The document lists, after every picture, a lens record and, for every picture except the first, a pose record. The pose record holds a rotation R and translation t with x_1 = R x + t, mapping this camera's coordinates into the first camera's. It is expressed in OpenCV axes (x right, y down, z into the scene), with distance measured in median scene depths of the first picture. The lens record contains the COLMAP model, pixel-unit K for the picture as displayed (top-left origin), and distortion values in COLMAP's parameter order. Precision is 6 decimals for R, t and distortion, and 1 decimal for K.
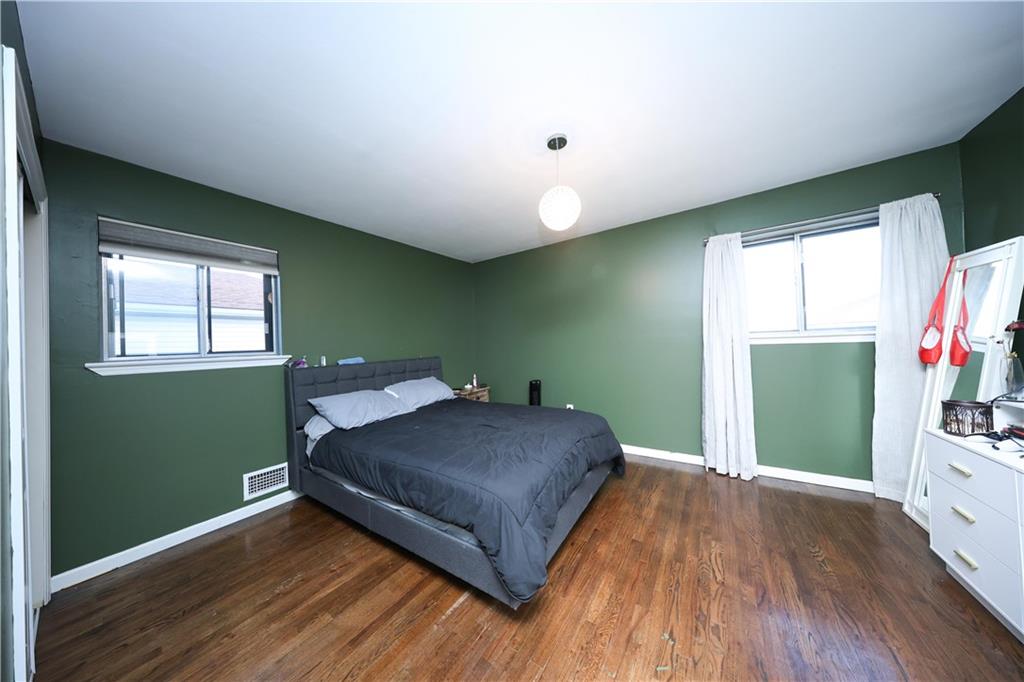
lens RADIAL K [[285.3, 0, 512.0], [0, 285.3, 341.0], [0, 0, 1]] dist [0.000272, 0.000002]
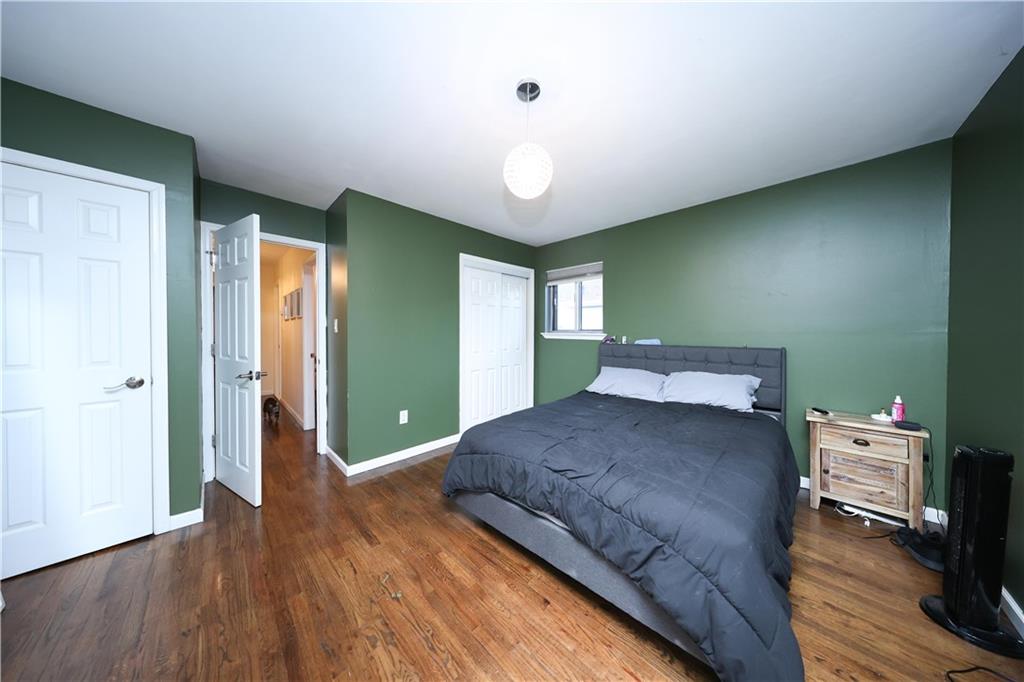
lens RADIAL K [[306.9, 0, 511.0], [0, 306.9, 335.6], [0, 0, 1]] dist [0.000057, -0.000002]
pose [[-0.180166, 0.050401, -0.982344, 0.898350], [0.012958, 0.998721, 0.048865, -0.024109], [0.983551, -0.003925, -0.180589, 0.930960]]
